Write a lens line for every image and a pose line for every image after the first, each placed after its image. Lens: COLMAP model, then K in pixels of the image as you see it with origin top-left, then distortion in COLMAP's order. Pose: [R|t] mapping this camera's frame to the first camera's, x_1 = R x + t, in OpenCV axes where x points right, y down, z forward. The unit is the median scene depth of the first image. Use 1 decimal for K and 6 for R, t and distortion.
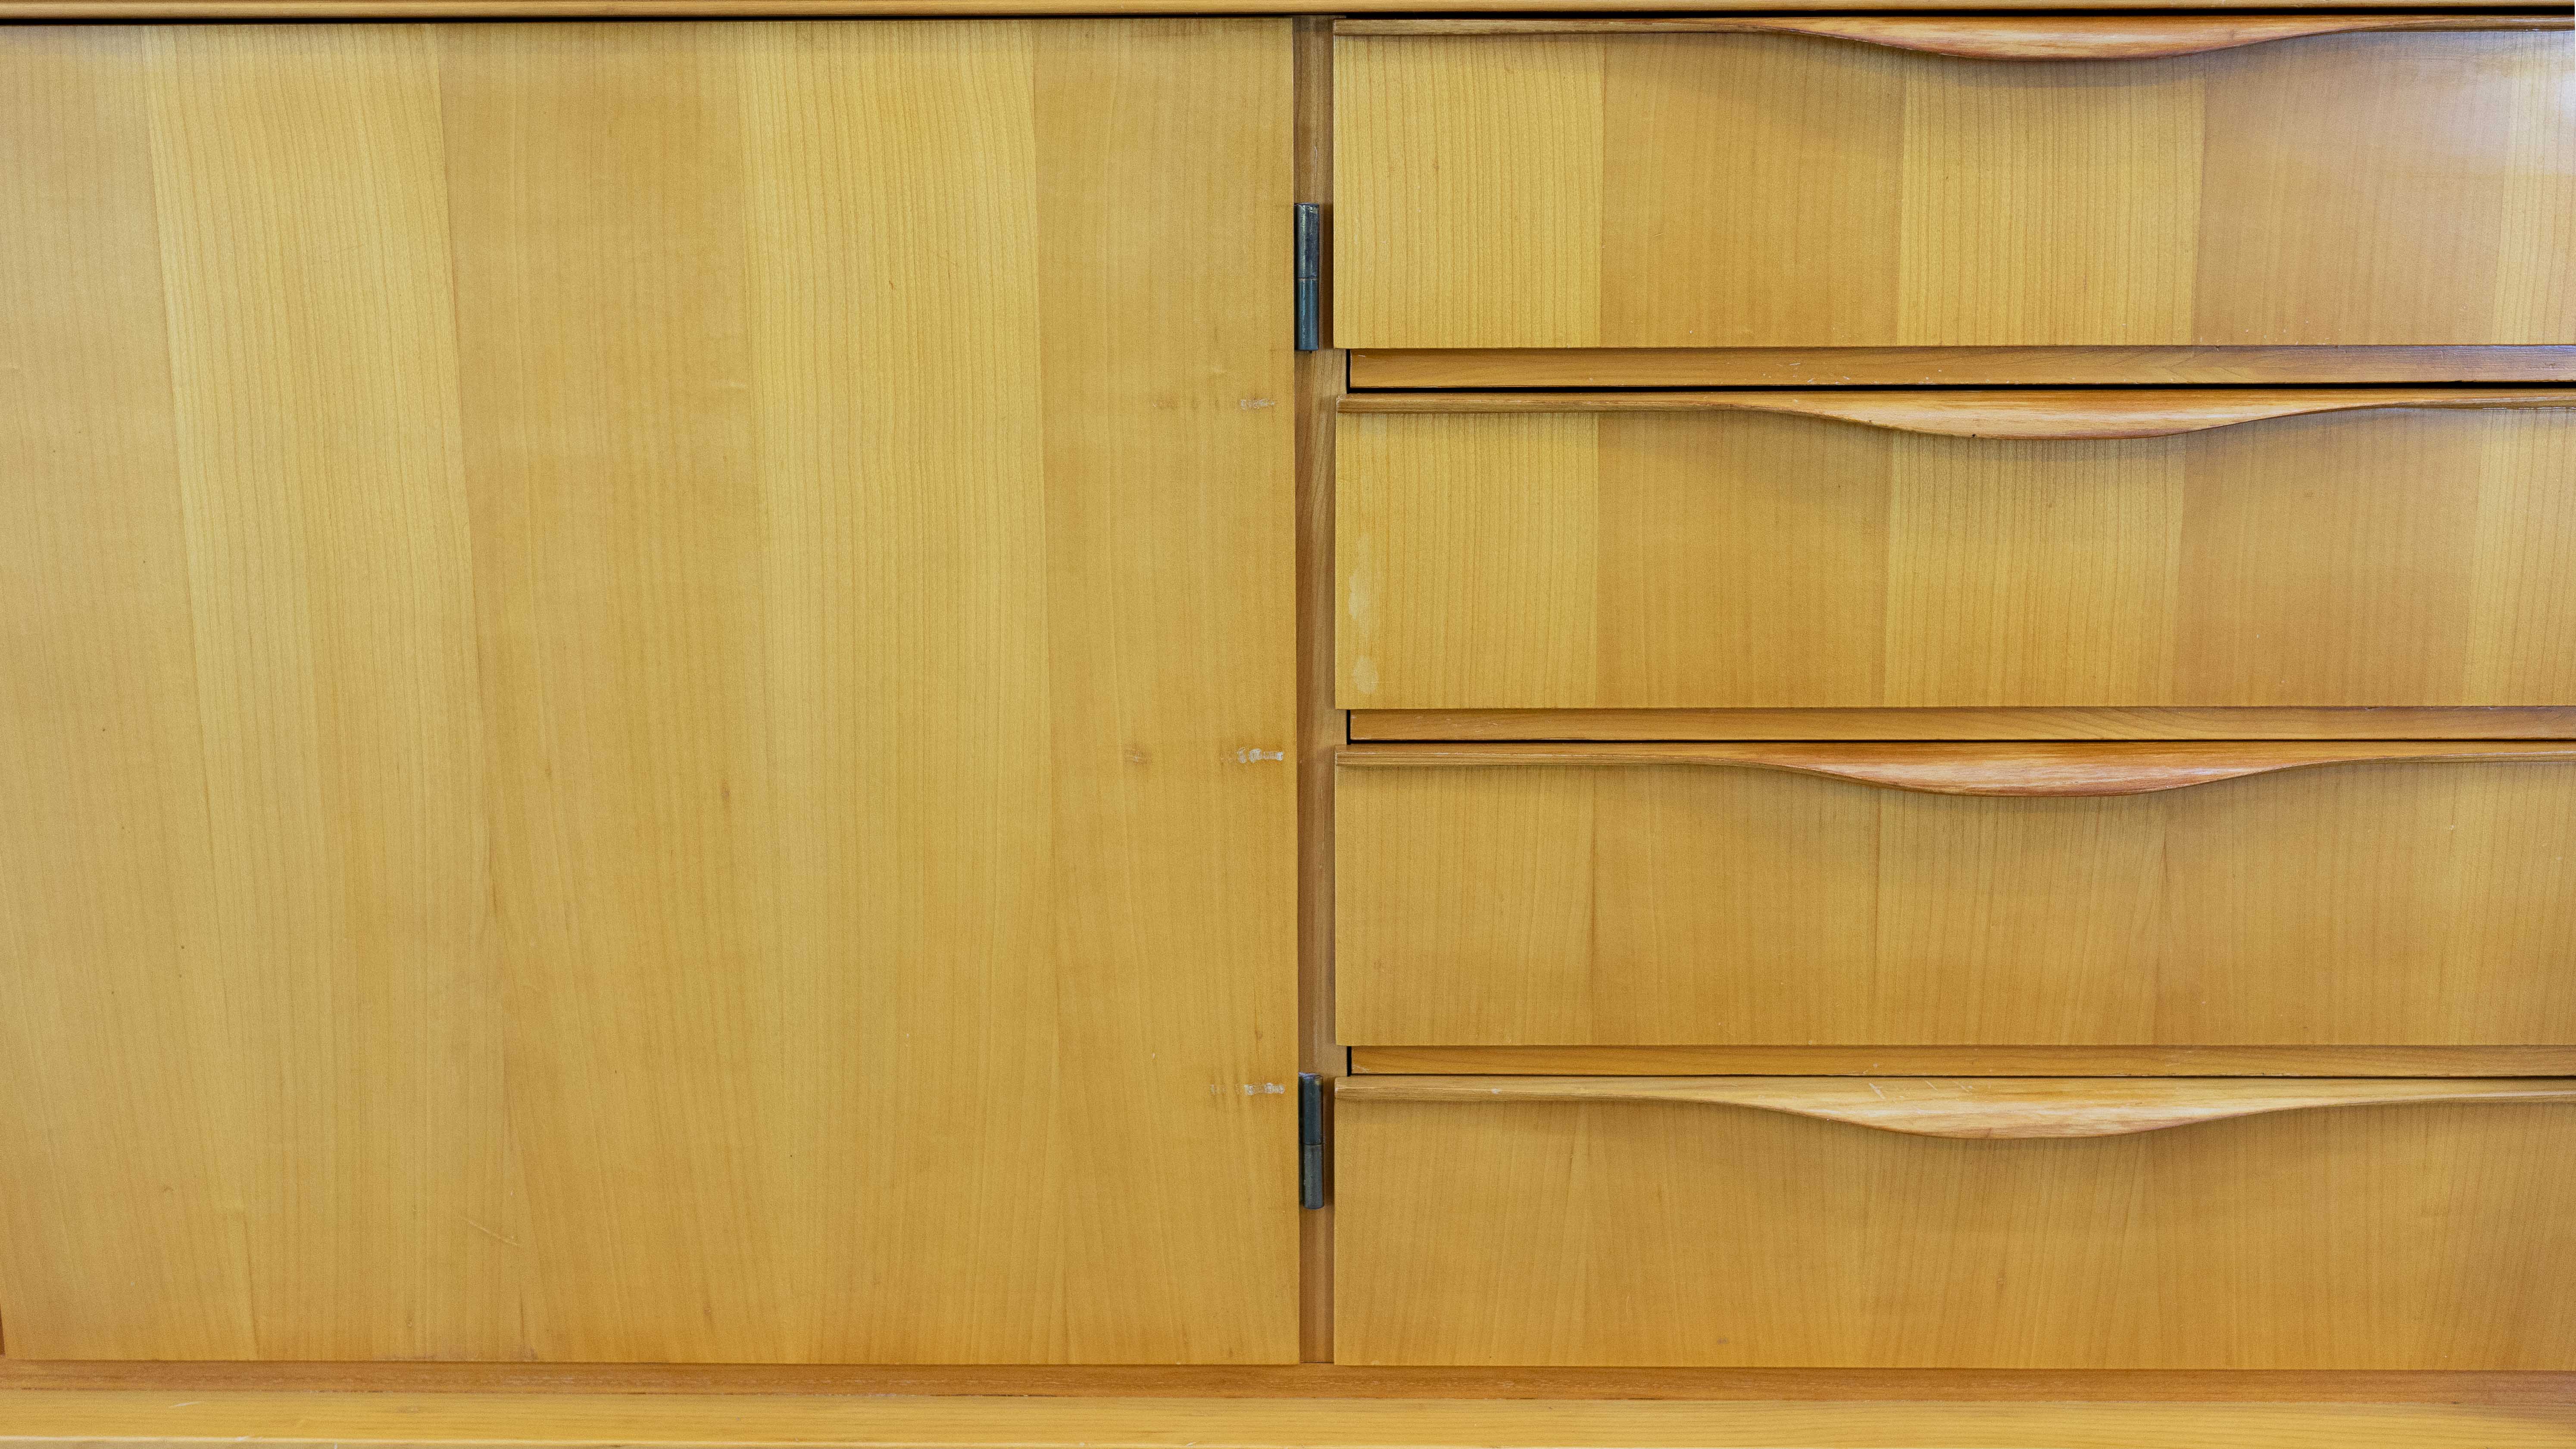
lens RADIAL K [[2982.8, 0, 1288.0], [0, 2982.8, 724.5], [0, 0, 1]] dist [0.004352, -0.010923]
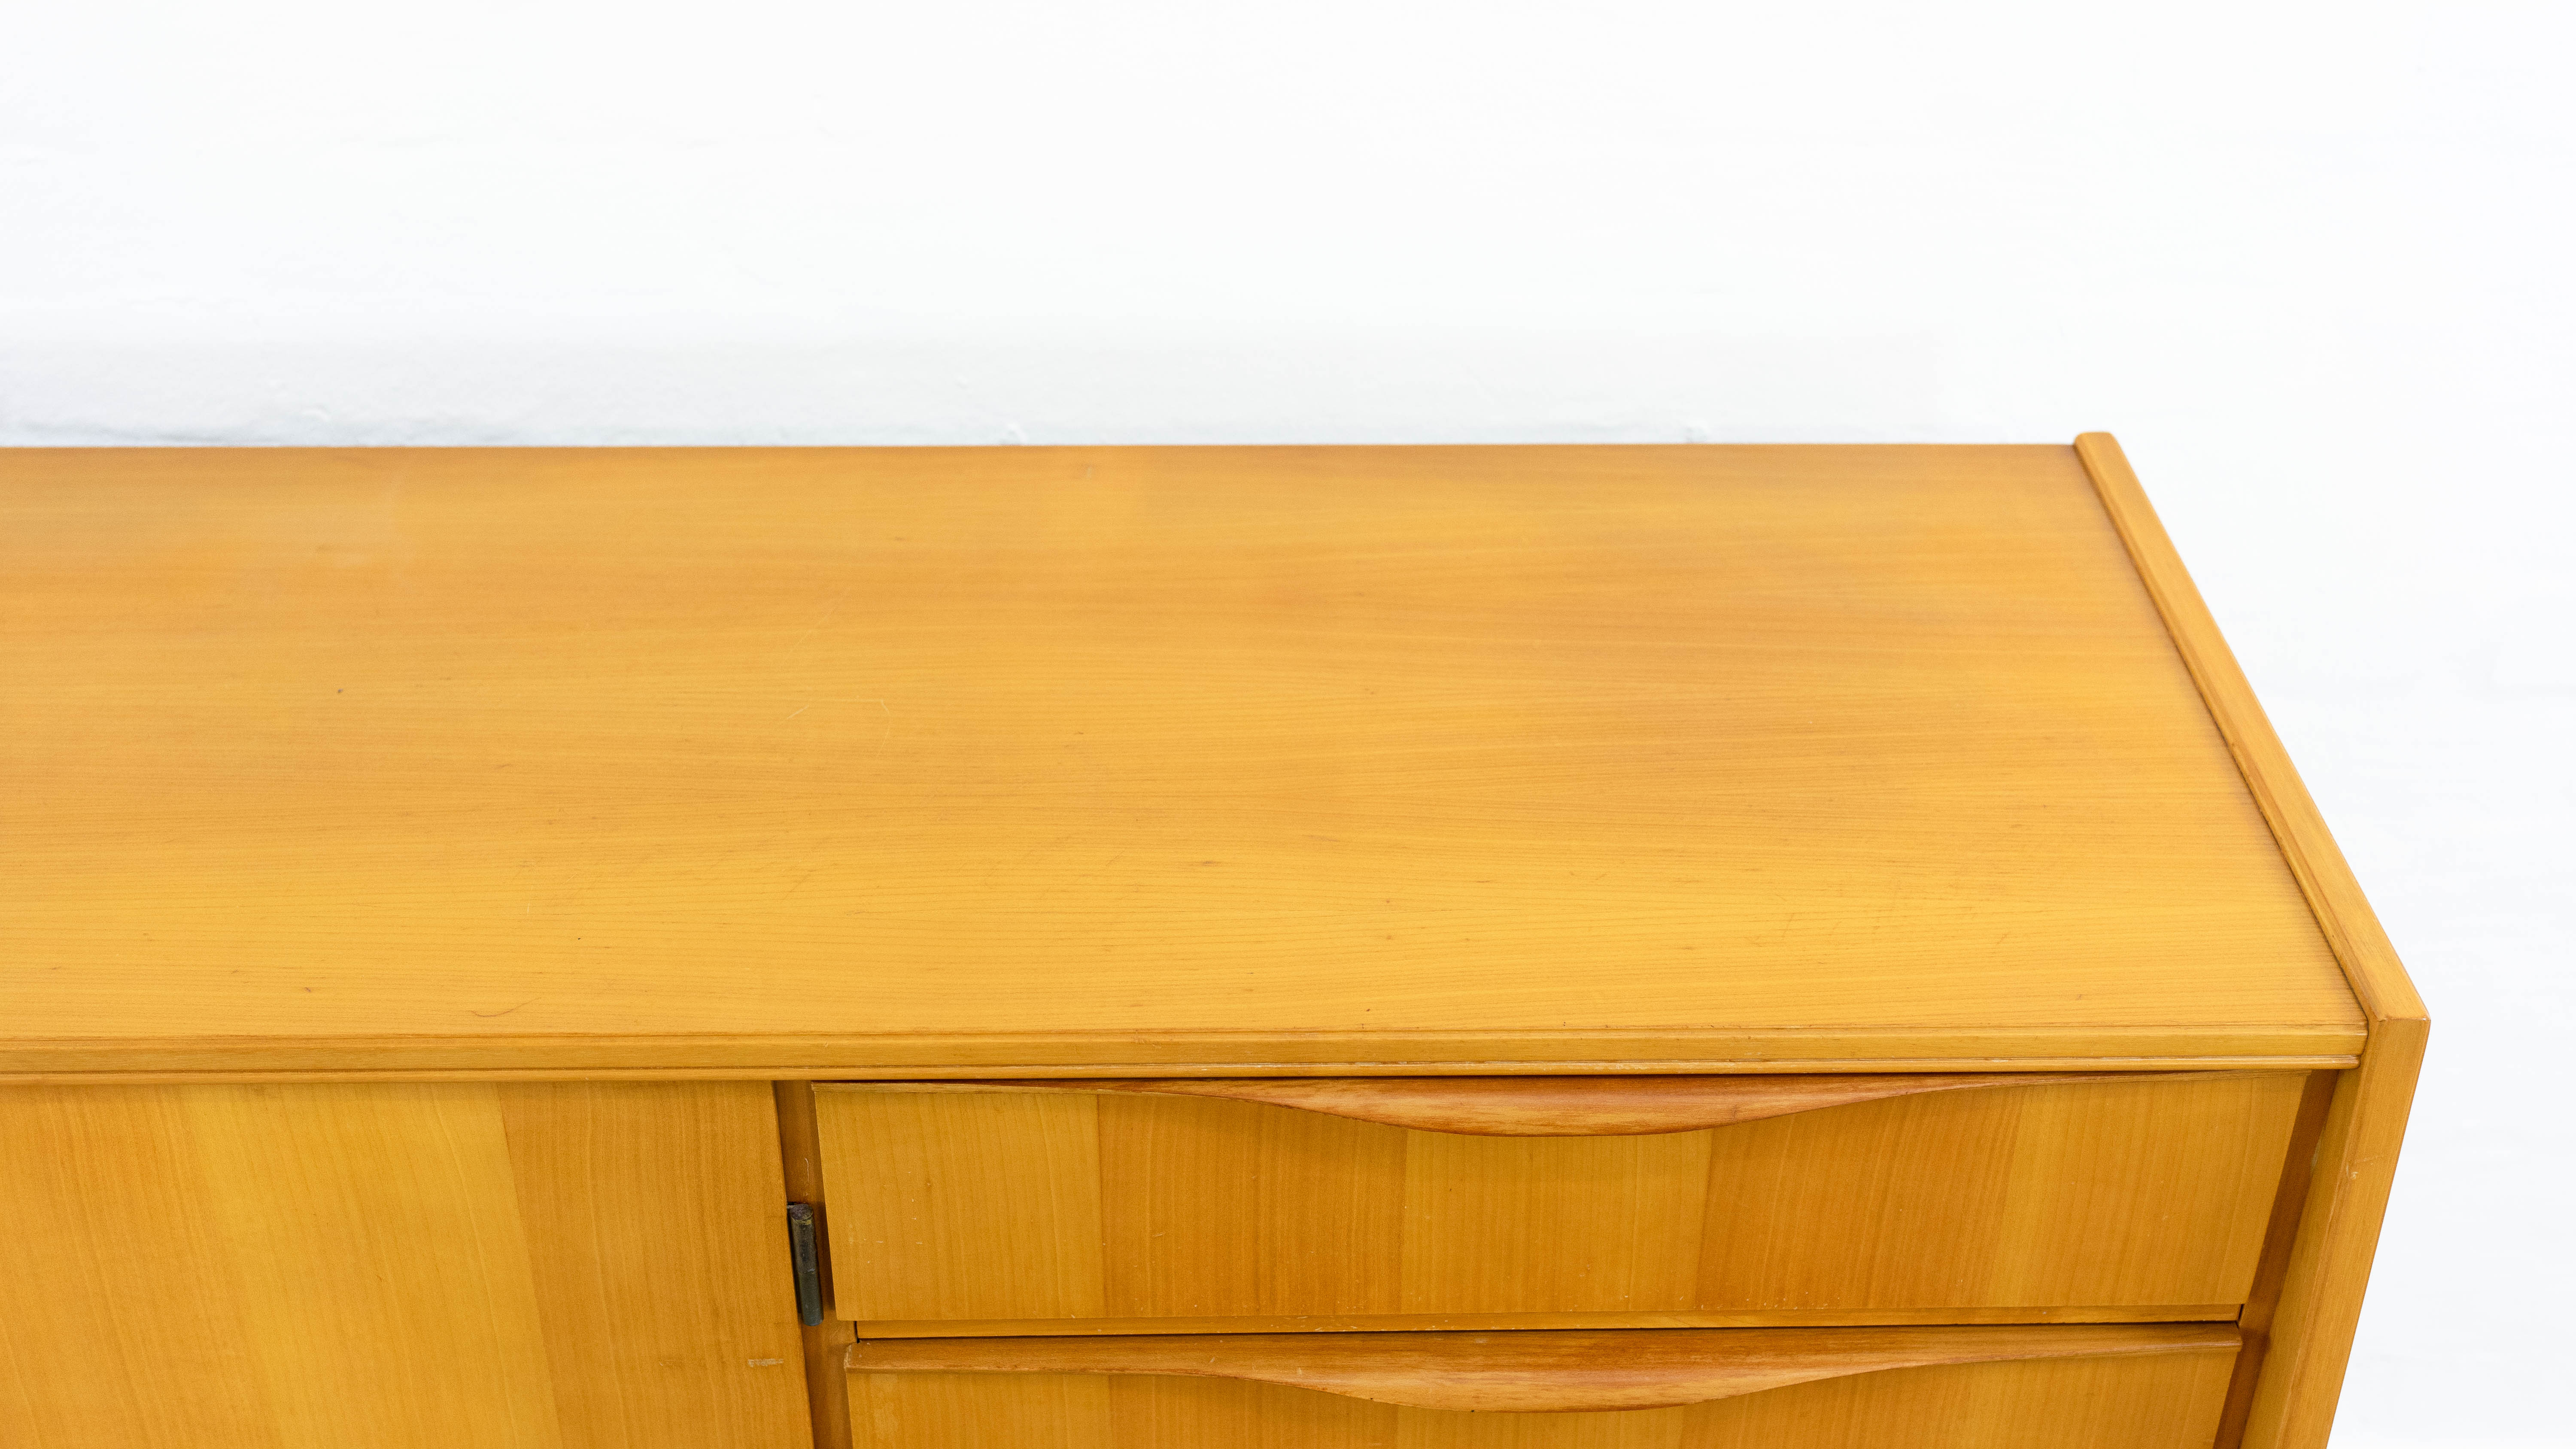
lens RADIAL K [[2982.8, 0, 1288.0], [0, 2982.8, 724.5], [0, 0, 1]] dist [0.004352, -0.010923]
pose [[0.998674, -0.017833, 0.048286, 0.117670], [-0.000344, 0.935736, 0.352701, -0.649229], [-0.051473, -0.352250, 0.934490, 0.132354]]
